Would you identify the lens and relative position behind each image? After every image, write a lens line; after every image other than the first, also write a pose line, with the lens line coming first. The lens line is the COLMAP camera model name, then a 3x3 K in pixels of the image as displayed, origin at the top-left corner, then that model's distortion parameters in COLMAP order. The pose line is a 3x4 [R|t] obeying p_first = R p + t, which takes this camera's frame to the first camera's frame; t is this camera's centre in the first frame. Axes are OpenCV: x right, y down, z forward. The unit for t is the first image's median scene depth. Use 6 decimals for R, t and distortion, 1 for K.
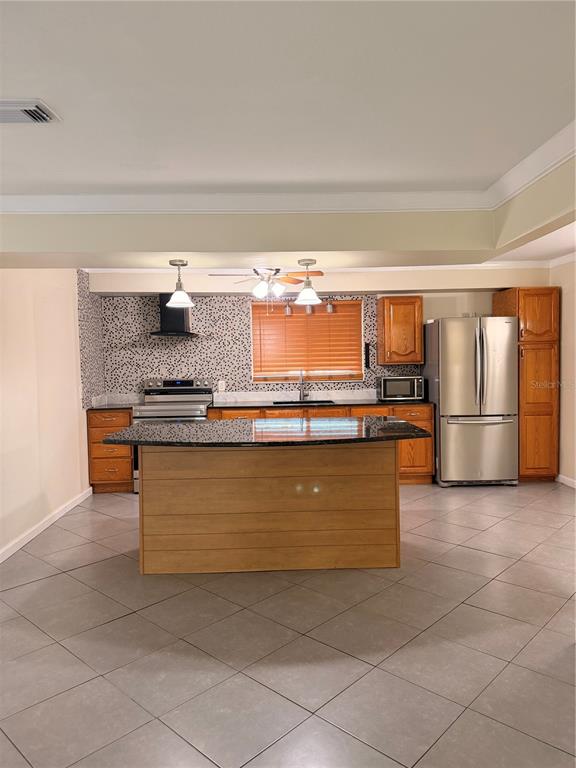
lens RADIAL K [[535.1, 0, 286.6], [0, 535.1, 387.9], [0, 0, 1]] dist [0.129791, -0.246030]
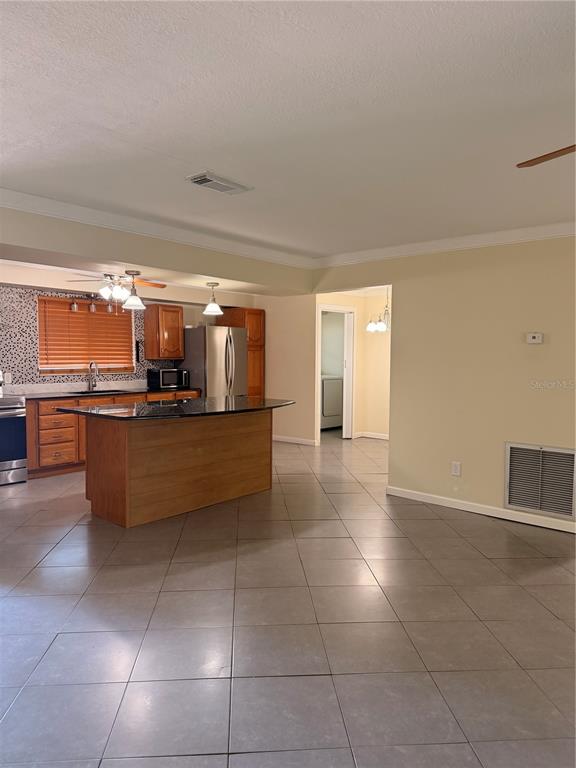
lens RADIAL K [[535.1, 0, 286.6], [0, 535.1, 387.9], [0, 0, 1]] dist [0.129791, -0.246030]
pose [[0.676207, -0.025016, 0.736287, -0.513189], [0.022864, 0.999655, 0.012966, 0.012427], [-0.736357, 0.008067, 0.676546, -0.046865]]
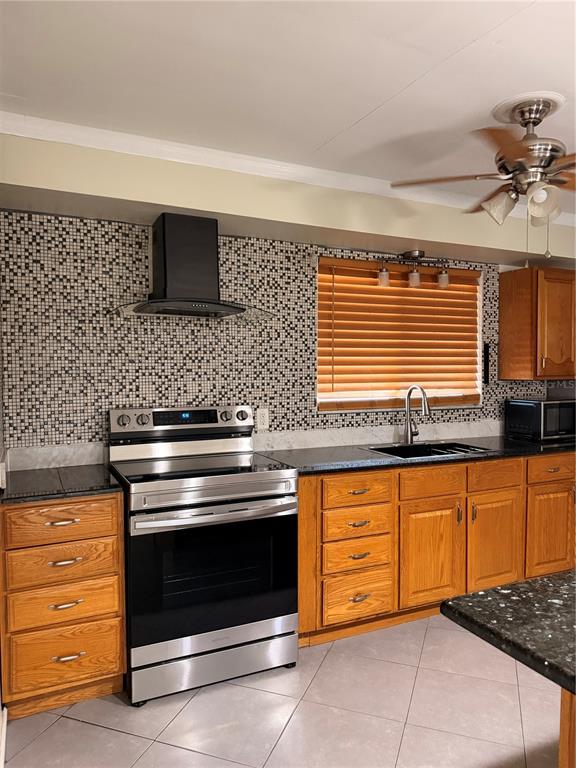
lens RADIAL K [[535.1, 0, 286.6], [0, 535.1, 387.9], [0, 0, 1]] dist [0.129791, -0.246030]
pose [[0.920999, 0.001221, 0.389562, -0.297801], [0.008493, 0.999694, -0.023213, -0.021530], [-0.389471, 0.024688, 0.920708, 0.535333]]
